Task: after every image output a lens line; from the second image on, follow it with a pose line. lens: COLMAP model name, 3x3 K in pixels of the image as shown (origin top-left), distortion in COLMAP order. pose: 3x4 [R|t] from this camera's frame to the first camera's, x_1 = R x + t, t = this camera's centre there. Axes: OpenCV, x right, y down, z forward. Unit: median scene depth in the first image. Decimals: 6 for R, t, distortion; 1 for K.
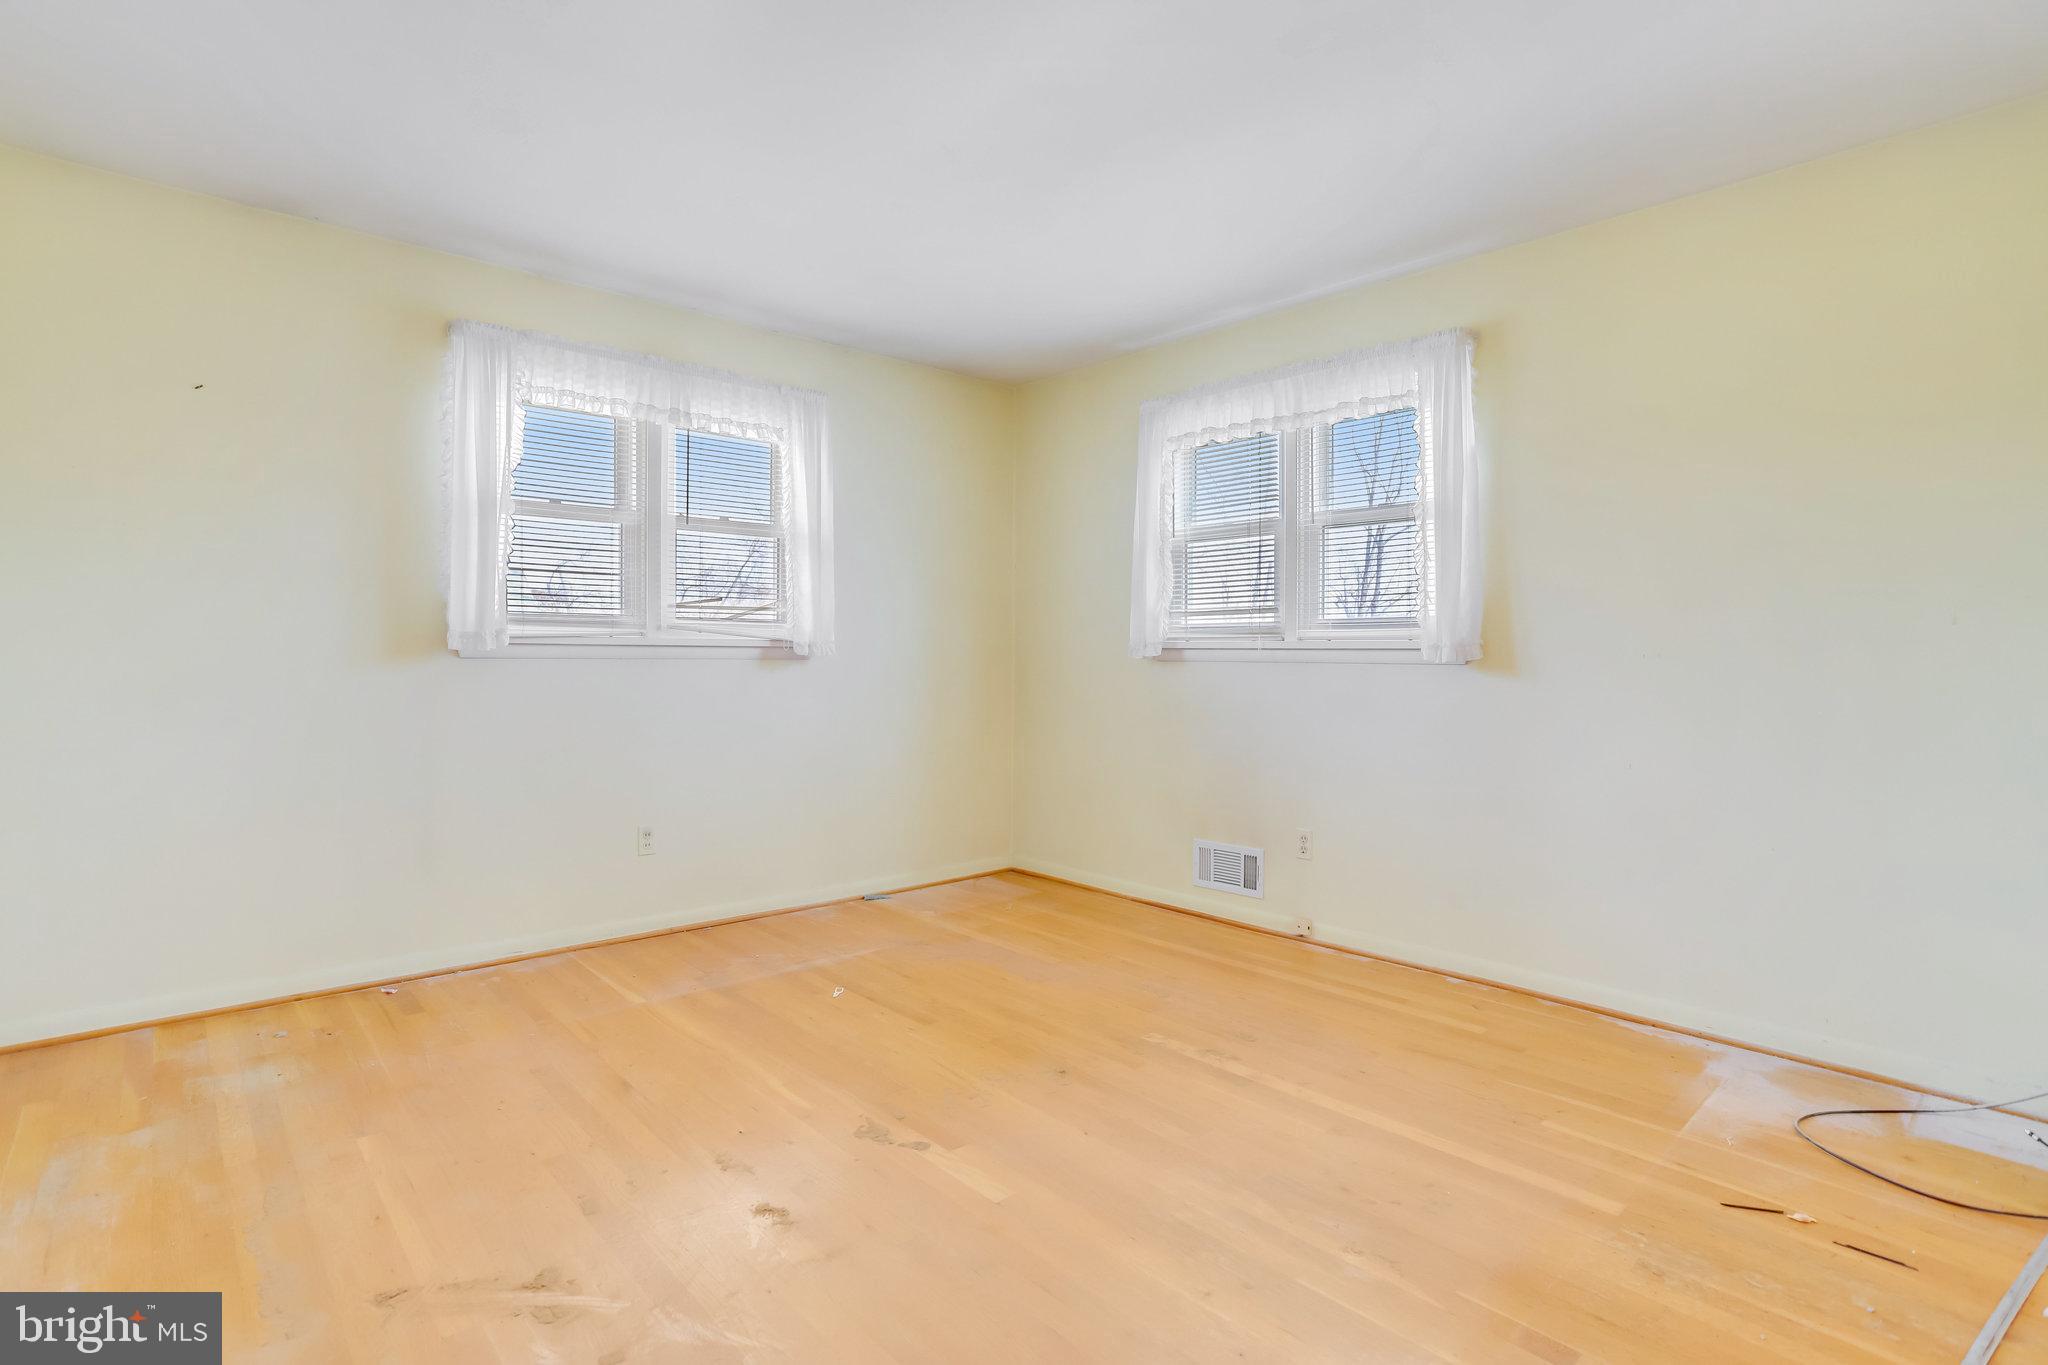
lens RADIAL K [[999.8, 0, 1015.1], [0, 999.8, 652.3], [0, 0, 1]] dist [-0.058265, 0.027152]
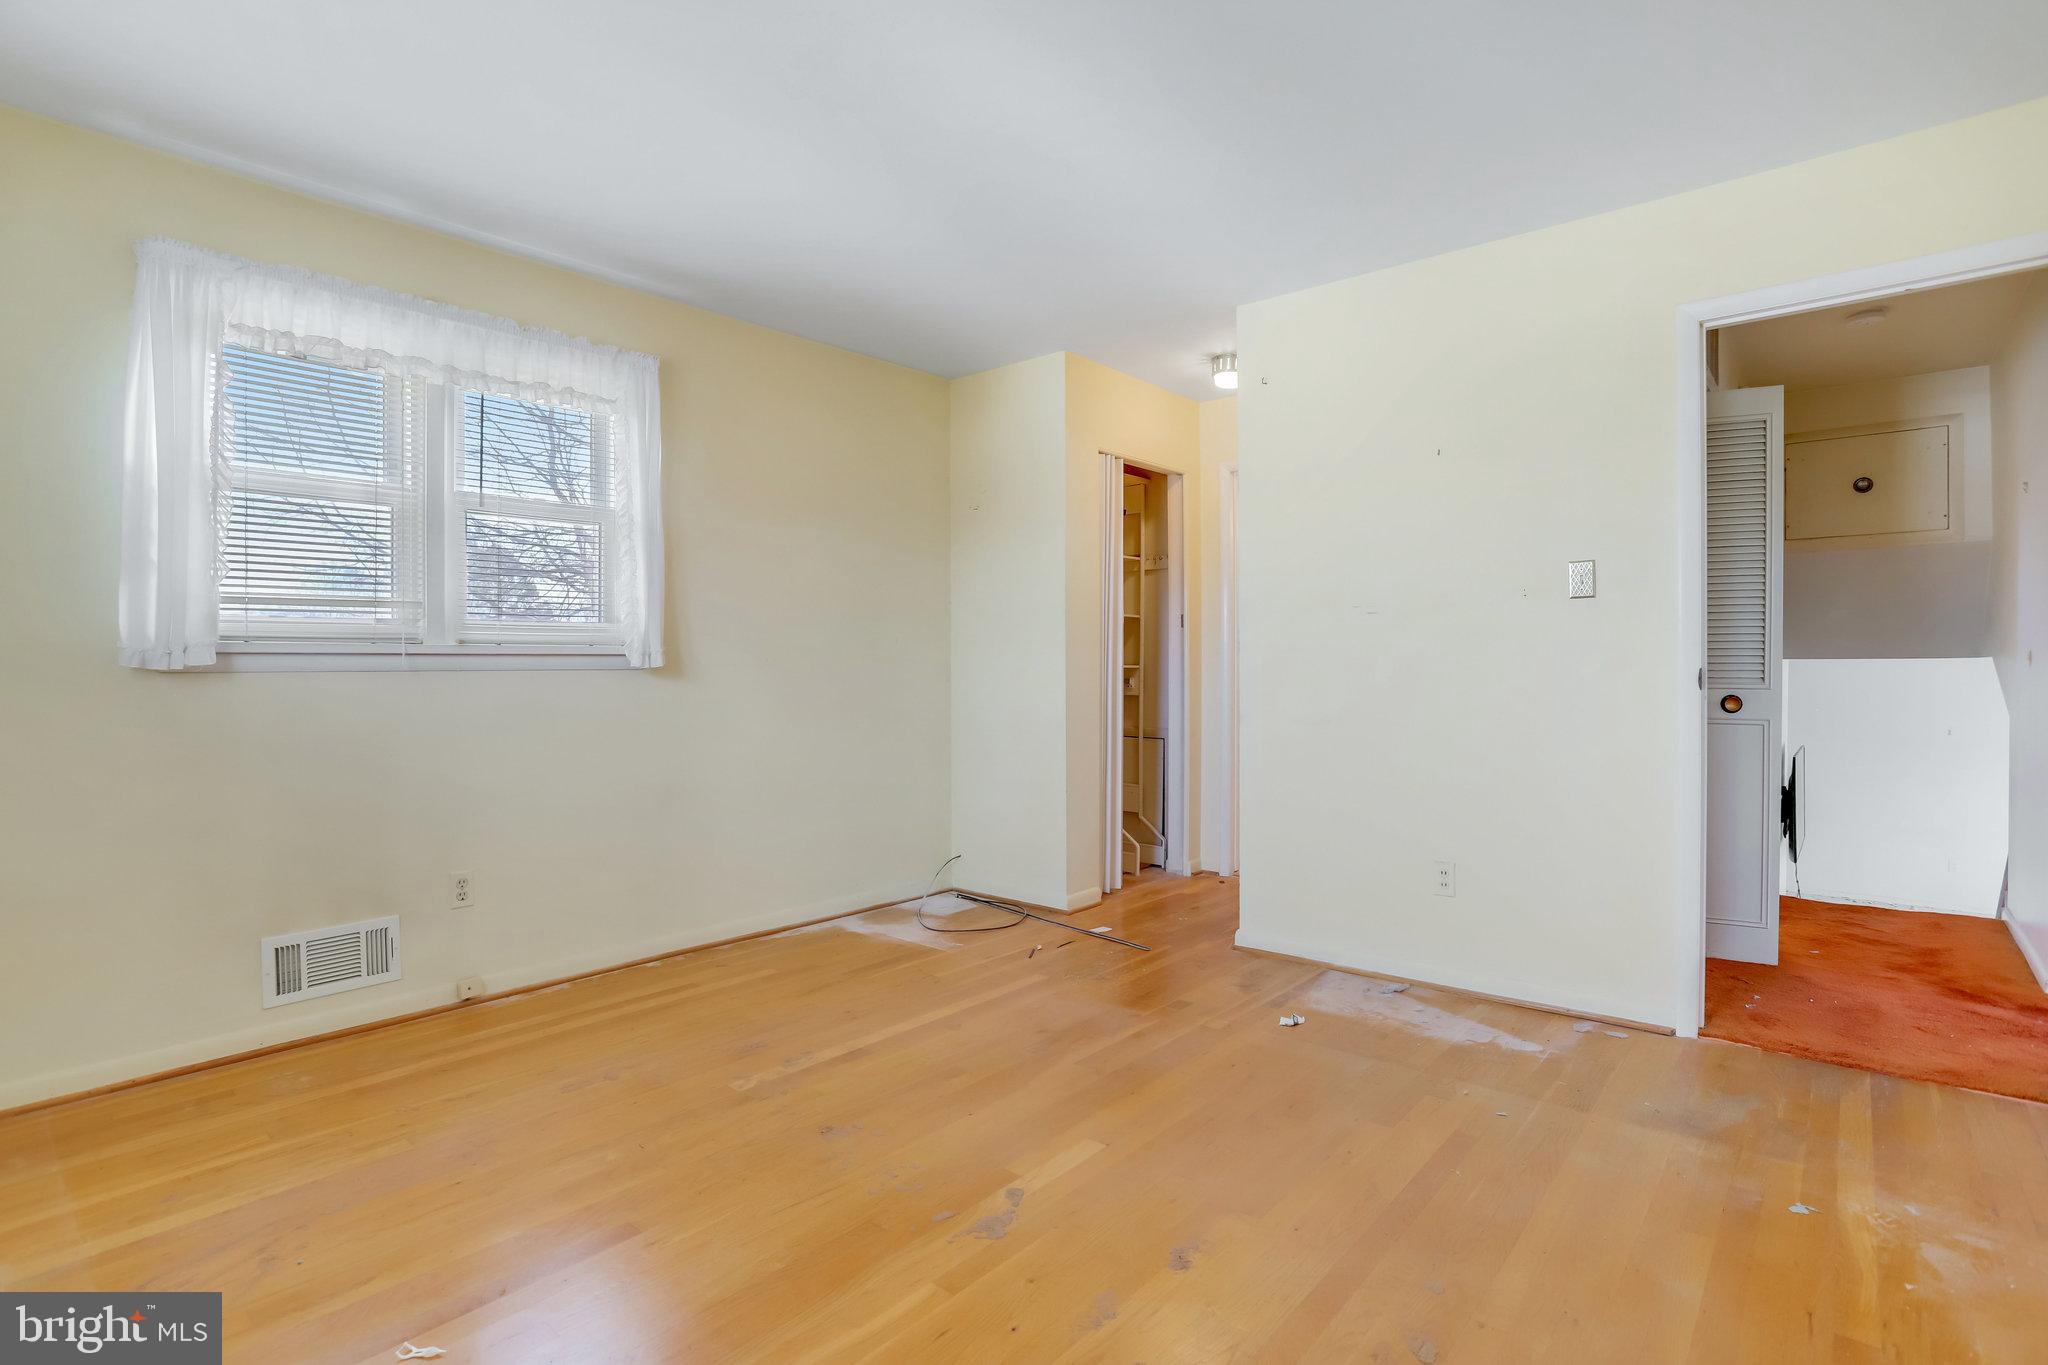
lens RADIAL K [[999.8, 0, 1015.1], [0, 999.8, 652.3], [0, 0, 1]] dist [-0.058265, 0.027152]
pose [[-0.123900, 0.005080, 0.992282, -0.672912], [0.000858, 0.999987, -0.005012, -0.000926], [-0.992294, 0.000230, -0.123903, 0.740239]]
